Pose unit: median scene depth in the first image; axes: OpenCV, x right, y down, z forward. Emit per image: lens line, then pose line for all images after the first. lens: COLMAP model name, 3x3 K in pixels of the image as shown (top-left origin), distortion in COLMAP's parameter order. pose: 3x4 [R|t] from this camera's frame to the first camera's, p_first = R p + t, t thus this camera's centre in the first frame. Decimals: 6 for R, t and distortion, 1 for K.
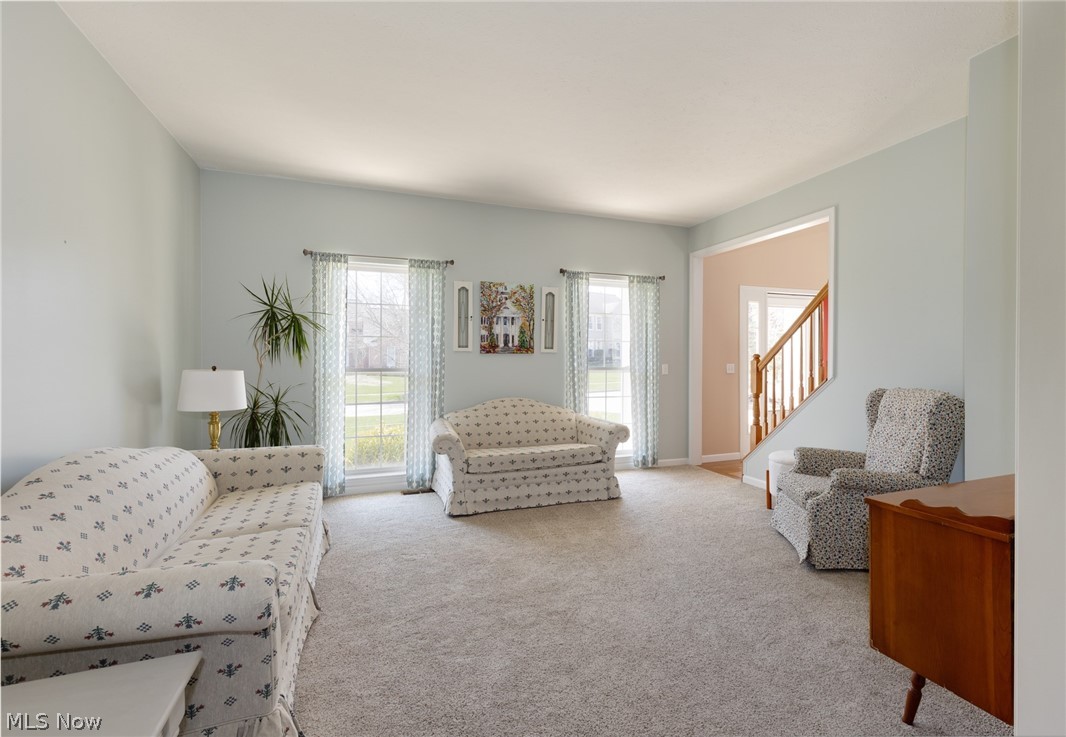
lens RADIAL K [[485.5, 0, 533.0], [0, 485.5, 368.5], [0, 0, 1]] dist [0.000100, -0.000010]
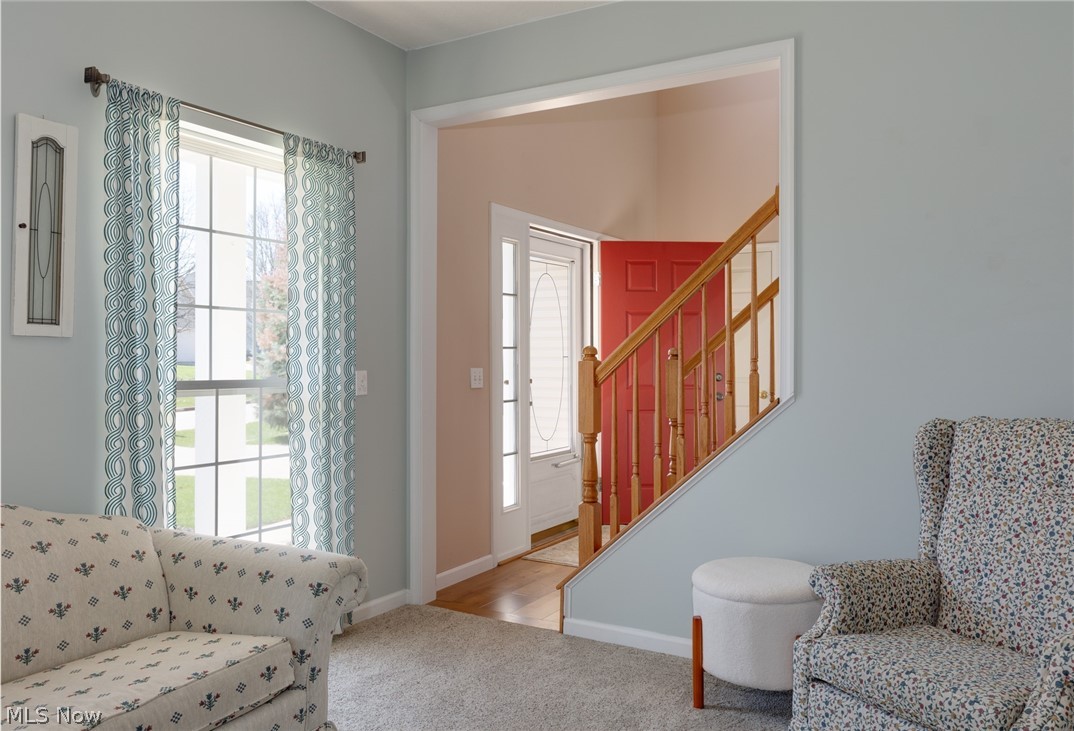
lens RADIAL K [[799.0, 0, 537.0], [0, 799.0, 365.5], [0, 0, 1]] dist [-0.005686, 0.000366]
pose [[0.750414, -0.006331, 0.660938, -0.064798], [0.012921, 0.999904, -0.005092, -0.008343], [-0.660842, 0.012361, 0.750423, 0.425361]]
